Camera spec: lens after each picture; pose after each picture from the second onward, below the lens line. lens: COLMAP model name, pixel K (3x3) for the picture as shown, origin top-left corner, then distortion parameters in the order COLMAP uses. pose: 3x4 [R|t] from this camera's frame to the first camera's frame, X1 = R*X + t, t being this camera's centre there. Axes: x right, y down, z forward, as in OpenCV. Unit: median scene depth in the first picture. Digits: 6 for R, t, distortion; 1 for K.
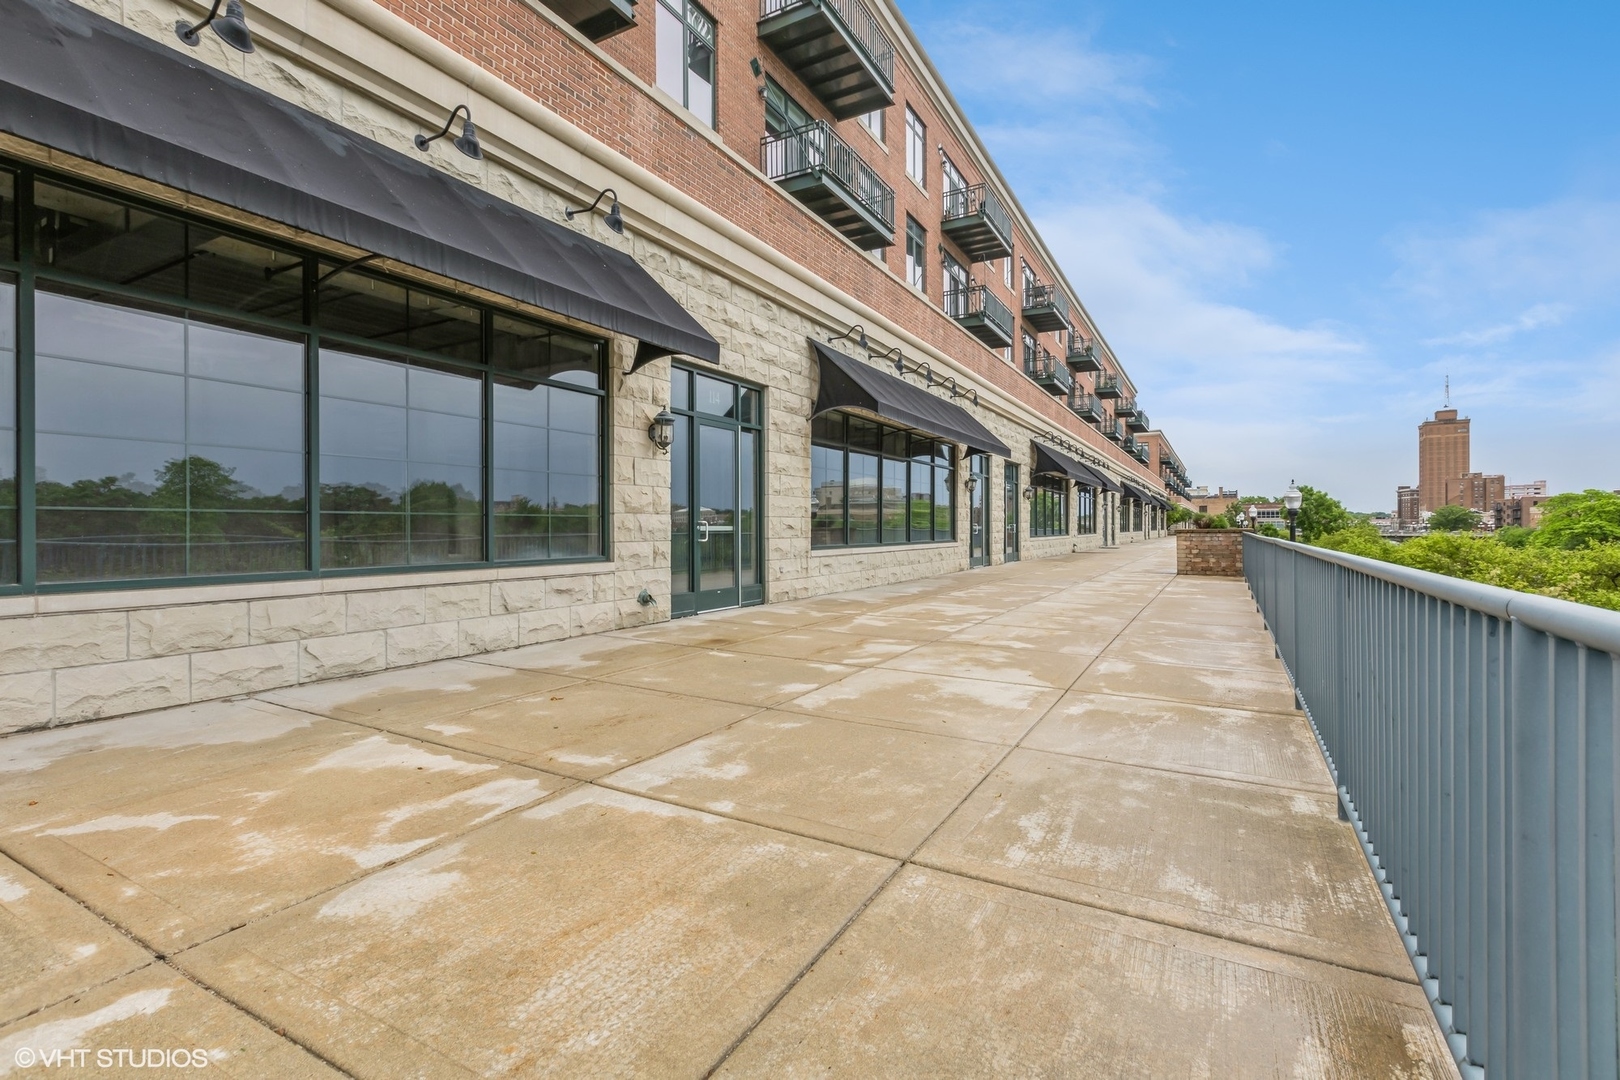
lens RADIAL K [[730.4, 0, 800.6], [0, 730.4, 539.0], [0, 0, 1]] dist [0.000421, 0.000641]
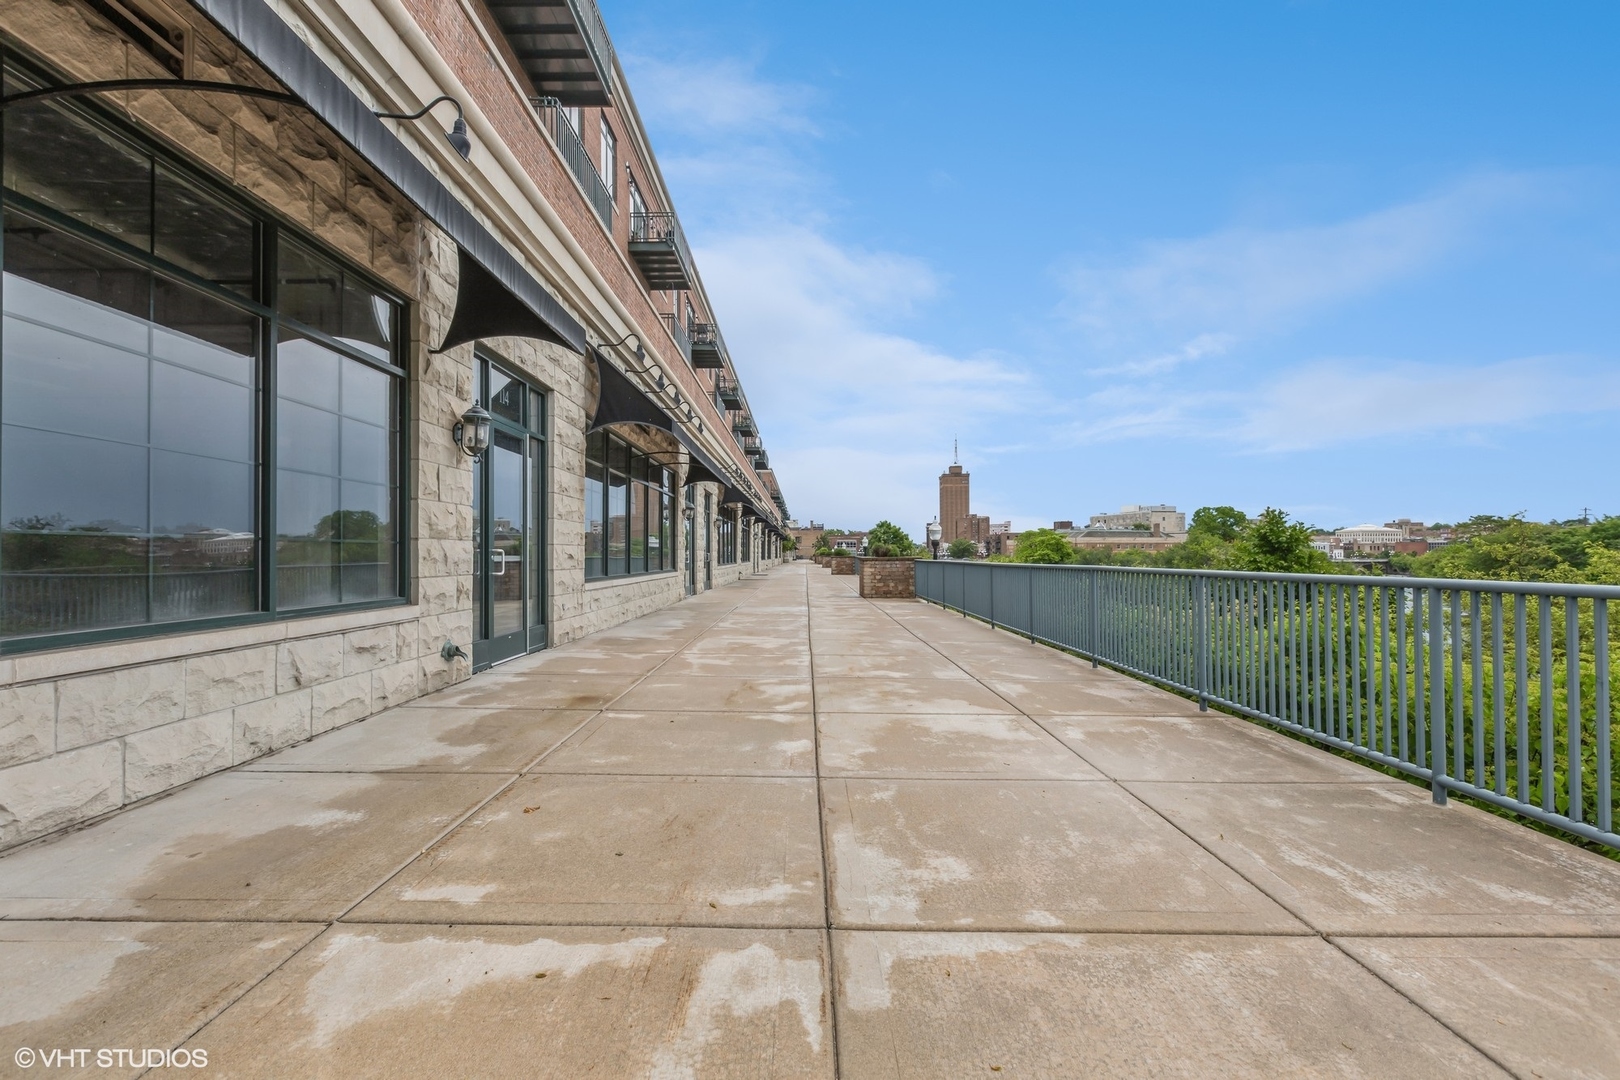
lens RADIAL K [[728.7, 0, 808.2], [0, 728.7, 556.2], [0, 0, 1]] dist [0.003044, -0.000295]
pose [[0.875027, -0.001973, 0.484070, -0.359176], [0.009663, 0.999864, -0.013392, -0.005330], [-0.483977, 0.016395, 0.874927, 0.225053]]
